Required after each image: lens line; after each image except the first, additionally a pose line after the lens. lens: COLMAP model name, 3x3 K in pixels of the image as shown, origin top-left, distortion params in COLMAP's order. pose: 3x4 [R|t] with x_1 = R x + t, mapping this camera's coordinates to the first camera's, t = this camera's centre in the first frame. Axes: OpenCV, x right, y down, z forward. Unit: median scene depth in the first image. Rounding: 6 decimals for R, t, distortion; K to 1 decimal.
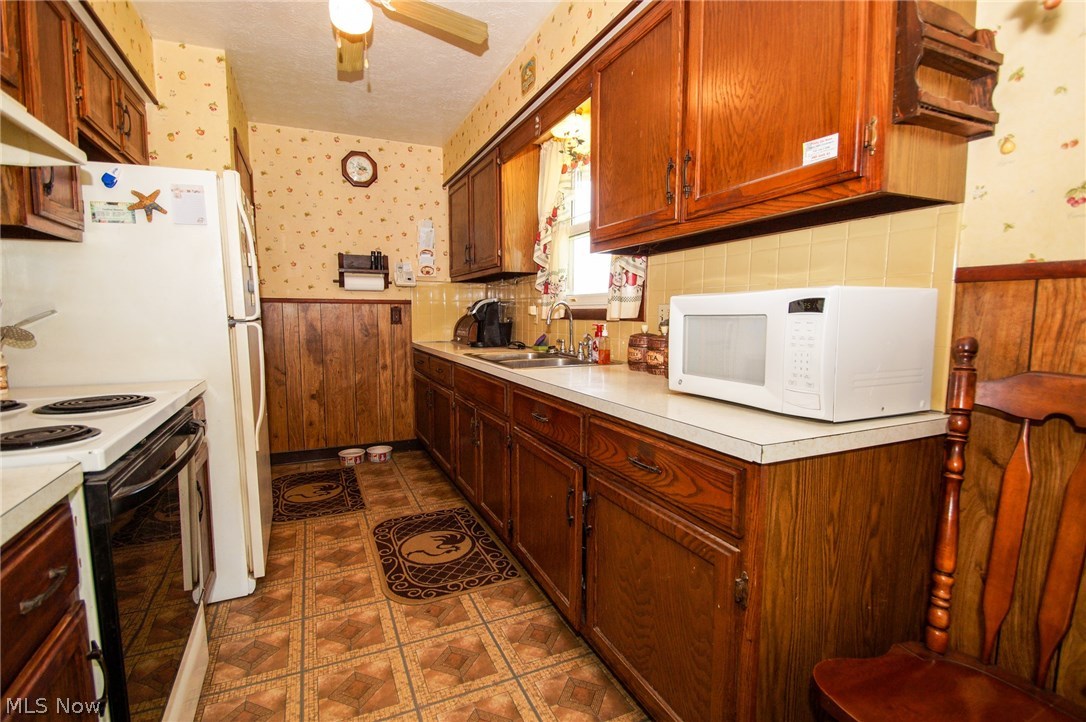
lens RADIAL K [[504.4, 0, 534.2], [0, 504.4, 361.9], [0, 0, 1]] dist [0.009790, -0.003731]
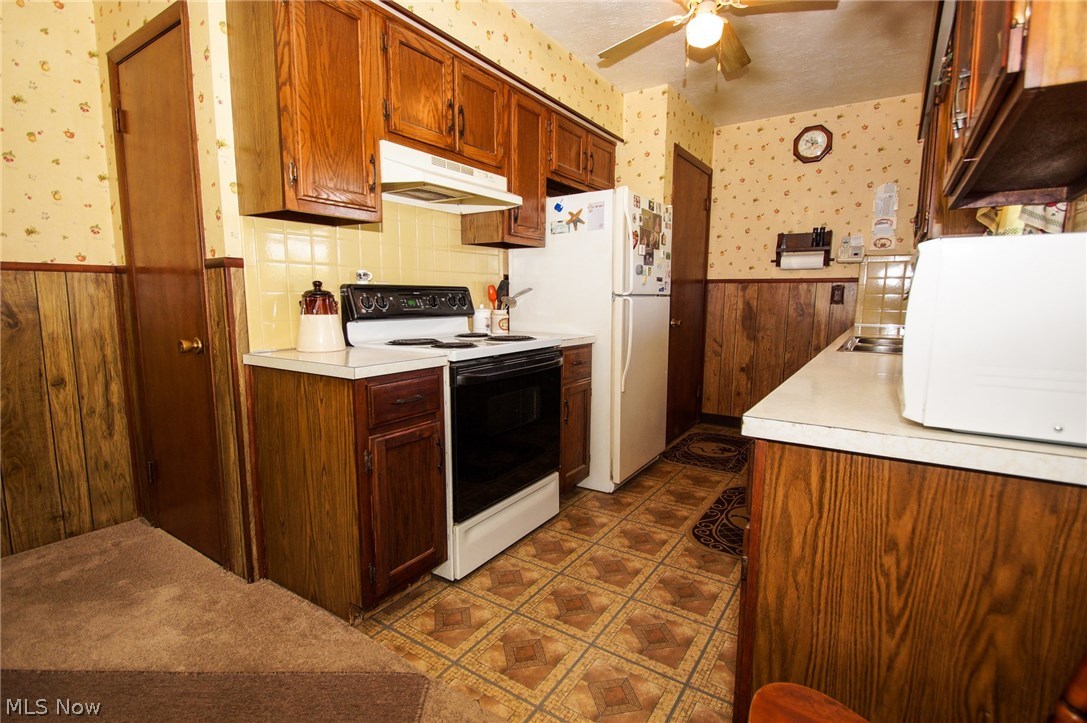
lens RADIAL K [[504.9, 0, 532.9], [0, 504.9, 359.1], [0, 0, 1]] dist [0.009790, -0.003731]
pose [[0.536455, 0.110522, -0.836660, 0.359601], [-0.087421, 0.993332, 0.075165, 0.007024], [0.839389, 0.032819, 0.542540, 0.046665]]
